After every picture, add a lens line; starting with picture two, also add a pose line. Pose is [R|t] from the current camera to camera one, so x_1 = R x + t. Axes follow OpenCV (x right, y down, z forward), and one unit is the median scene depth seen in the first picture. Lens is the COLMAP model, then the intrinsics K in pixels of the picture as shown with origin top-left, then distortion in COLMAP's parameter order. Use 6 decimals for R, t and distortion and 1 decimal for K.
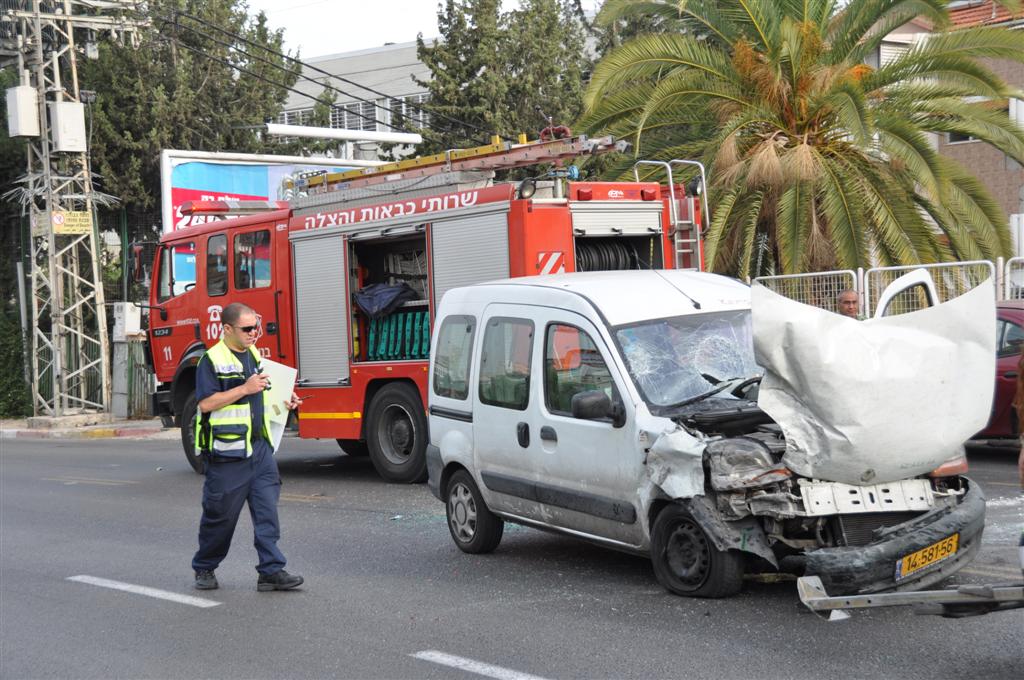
lens RADIAL K [[1783.7, 0, 512.0], [0, 1783.7, 340.0], [0, 0, 1]] dist [0.137559, 3.031905]
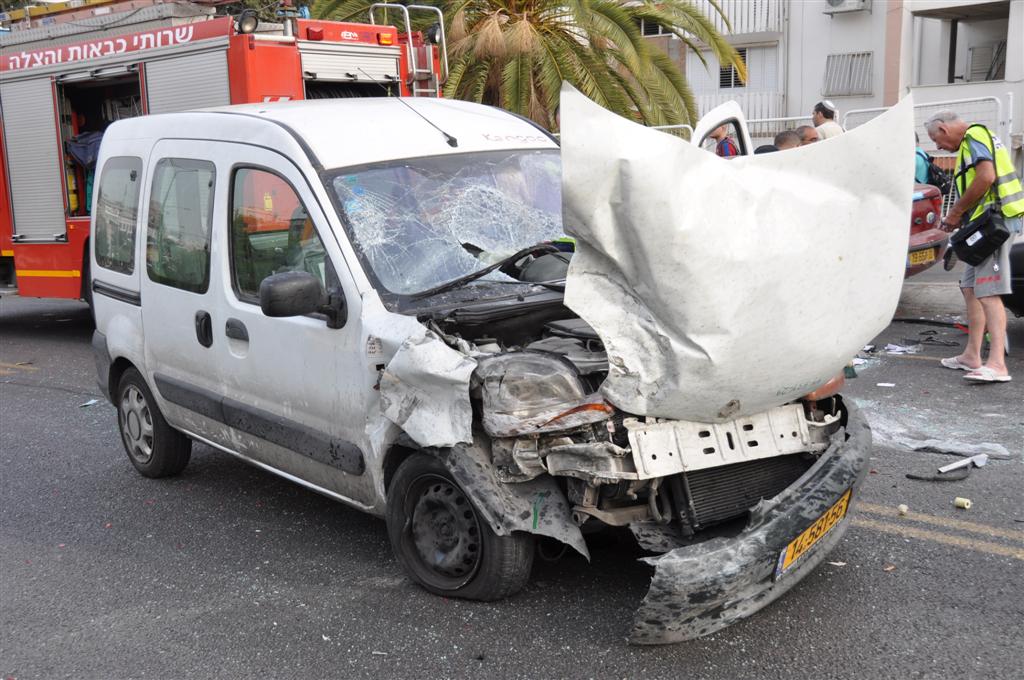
lens RADIAL K [[1224.8, 0, 512.3], [0, 1224.8, 355.8], [0, 0, 1]] dist [0.007370, 0.267007]
pose [[0.984834, -0.019263, 0.172428, 0.045112], [-0.003057, 0.991736, 0.128257, 0.001971], [-0.173473, -0.126839, 0.976637, 0.546183]]
